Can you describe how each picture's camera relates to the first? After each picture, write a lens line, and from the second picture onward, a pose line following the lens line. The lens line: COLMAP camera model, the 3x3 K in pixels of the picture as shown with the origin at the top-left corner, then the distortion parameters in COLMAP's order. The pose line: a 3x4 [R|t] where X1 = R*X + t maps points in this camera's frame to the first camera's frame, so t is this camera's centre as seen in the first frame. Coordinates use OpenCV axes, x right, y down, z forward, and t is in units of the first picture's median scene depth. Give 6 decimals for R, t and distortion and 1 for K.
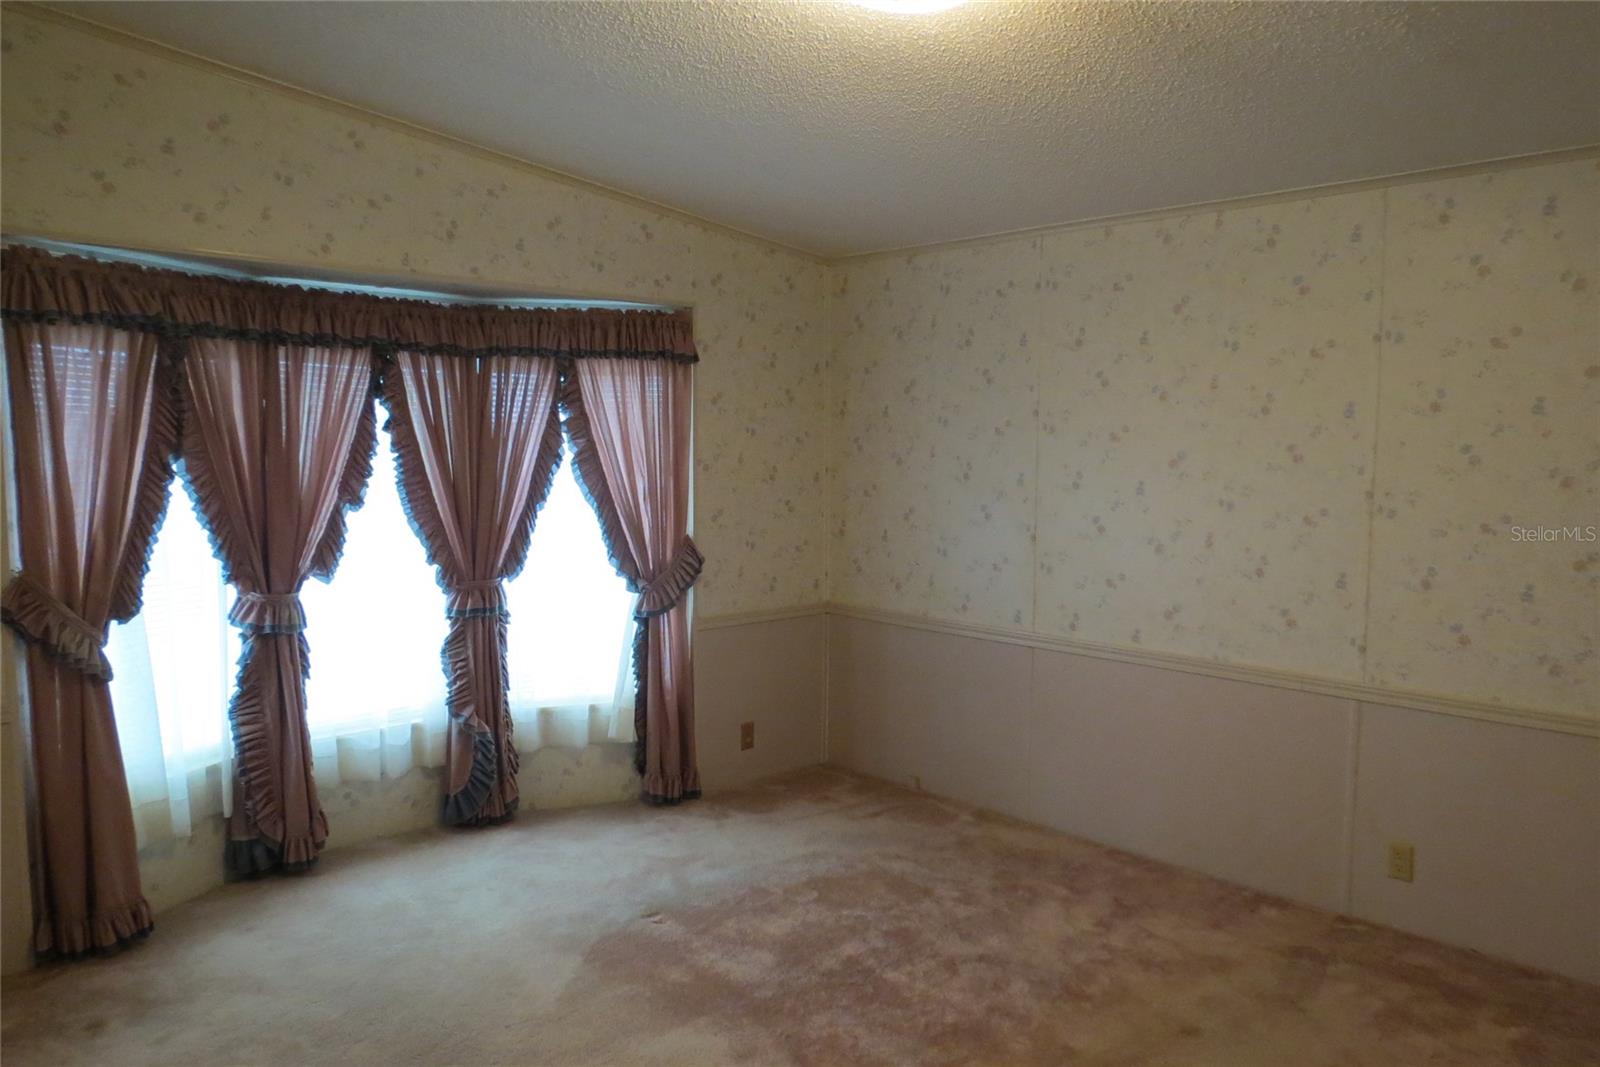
lens RADIAL K [[1137.8, 0, 806.6], [0, 1137.8, 524.4], [0, 0, 1]] dist [-0.029325, 0.006639]
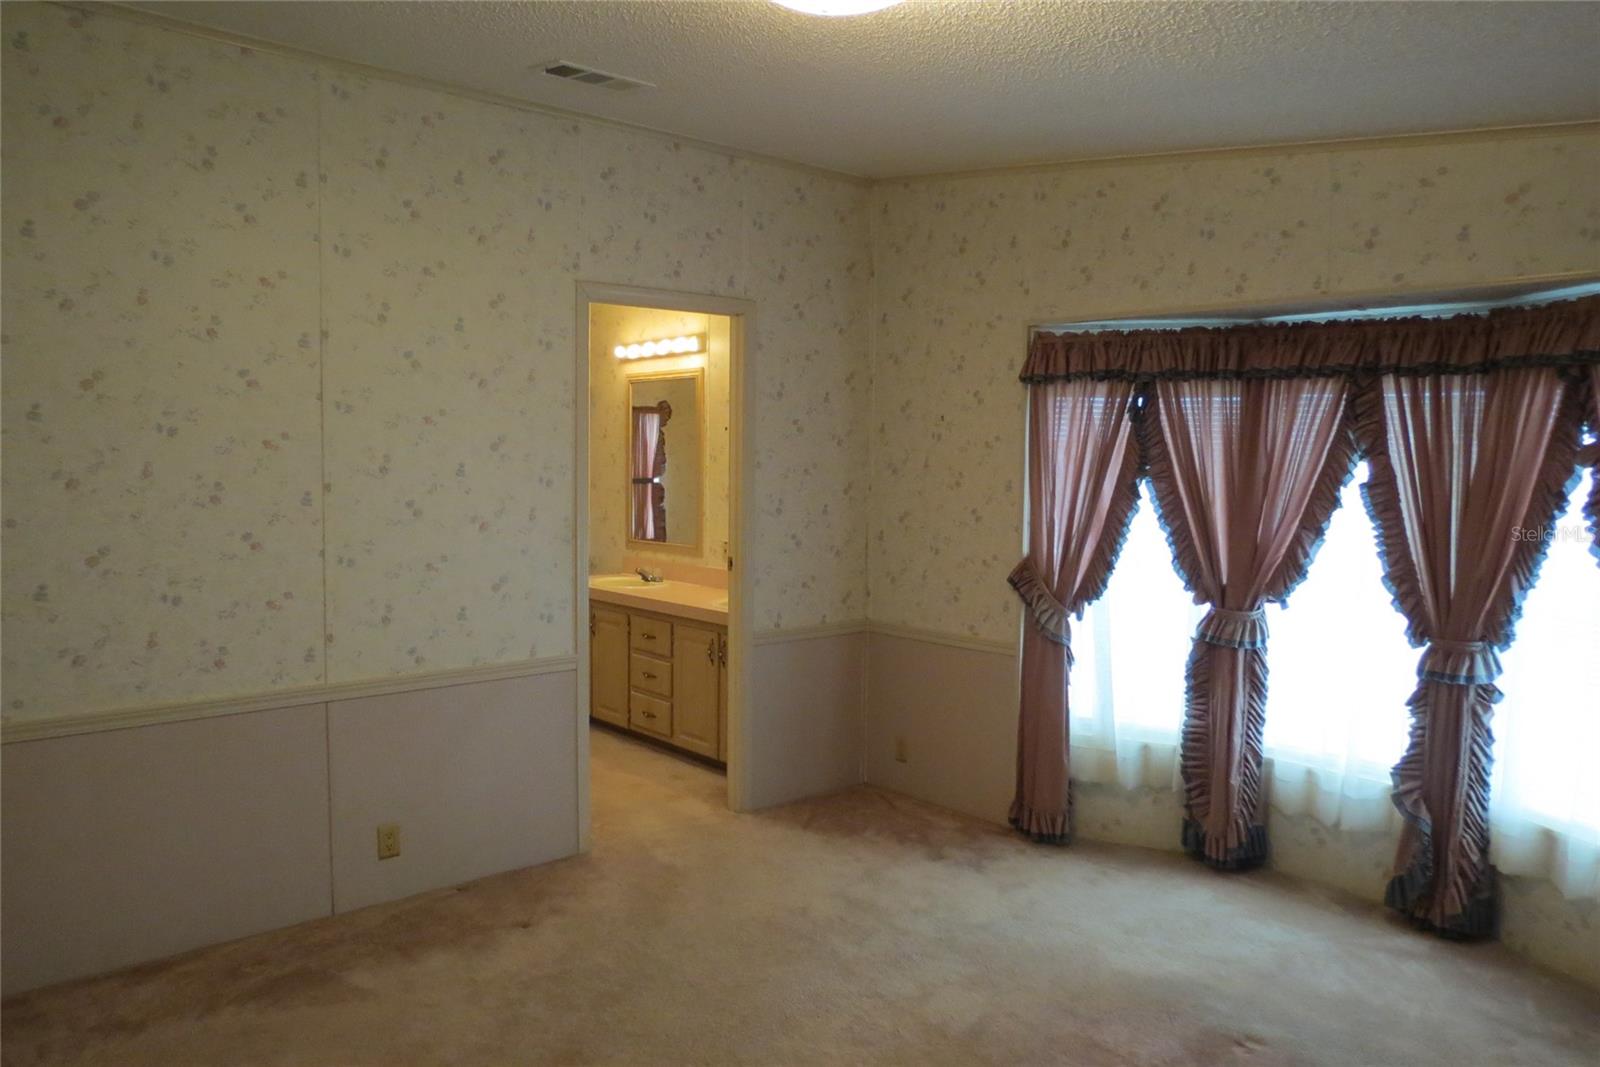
lens RADIAL K [[1137.8, 0, 806.6], [0, 1137.8, 524.4], [0, 0, 1]] dist [-0.029325, 0.006639]
pose [[-0.051618, 0.054741, -0.997166, 0.635012], [-0.092152, 0.993976, 0.059336, -0.047181], [0.994406, 0.094953, -0.046262, 0.633676]]
